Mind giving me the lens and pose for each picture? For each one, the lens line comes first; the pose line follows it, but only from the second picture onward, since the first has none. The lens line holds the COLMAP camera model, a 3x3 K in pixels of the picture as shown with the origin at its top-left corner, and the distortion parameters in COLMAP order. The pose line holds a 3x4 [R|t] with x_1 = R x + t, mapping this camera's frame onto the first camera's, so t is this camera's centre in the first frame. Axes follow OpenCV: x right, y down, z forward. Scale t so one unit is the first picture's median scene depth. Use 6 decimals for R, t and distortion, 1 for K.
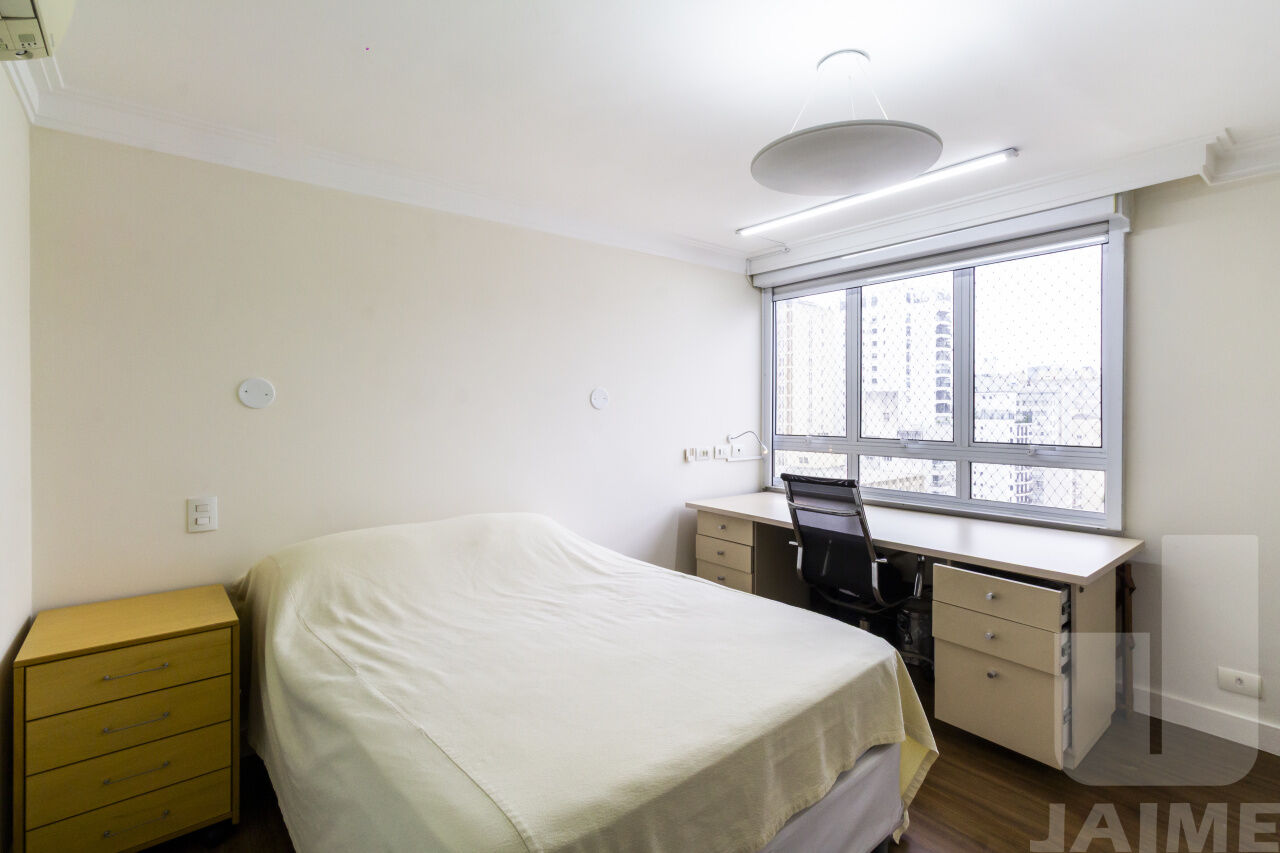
lens RADIAL K [[596.8, 0, 662.2], [0, 596.8, 425.5], [0, 0, 1]] dist [0.001545, 0.000478]
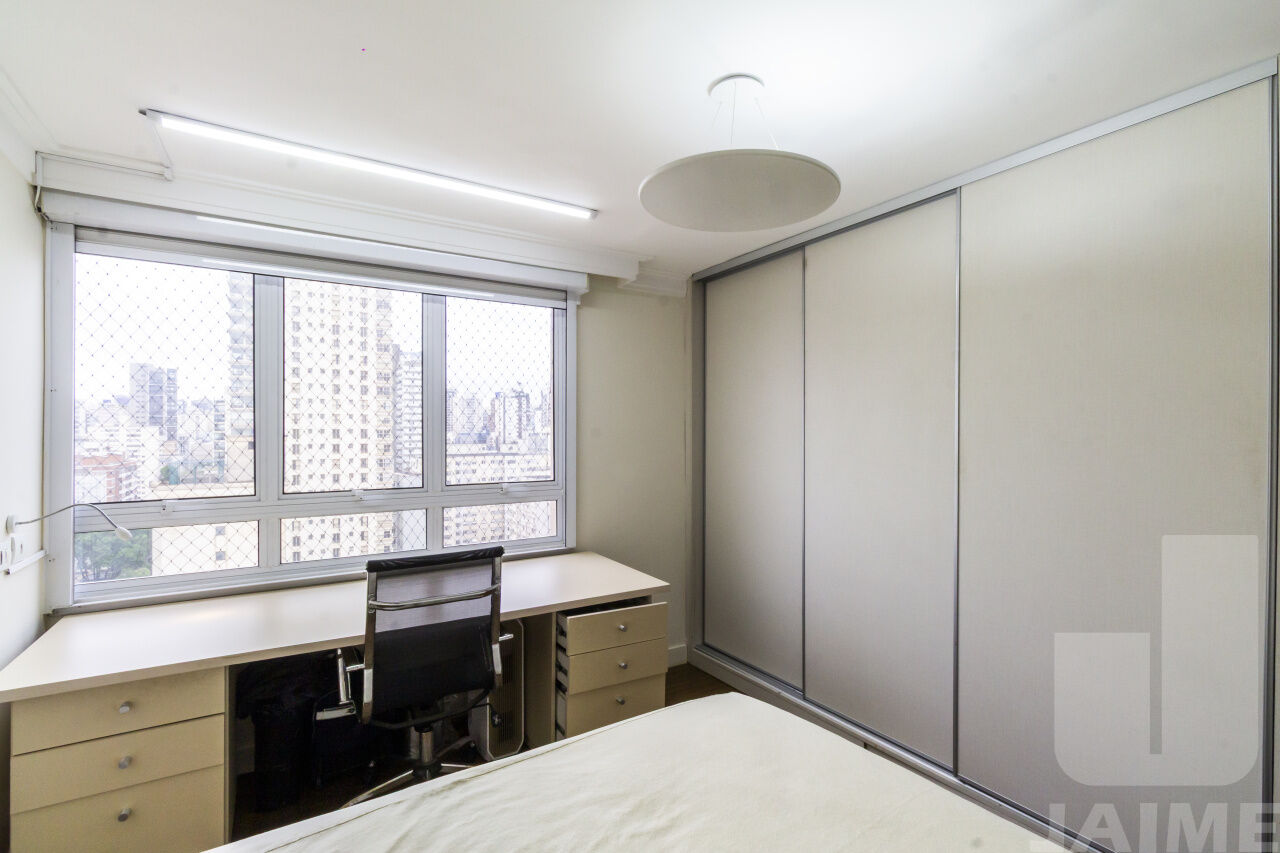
lens RADIAL K [[596.8, 0, 662.2], [0, 596.8, 425.5], [0, 0, 1]] dist [0.001545, 0.000478]
pose [[0.135374, 0.021631, 0.990558, -0.369417], [0.037486, 0.998934, -0.026937, -0.029267], [-0.990085, 0.040778, 0.134419, 0.589187]]
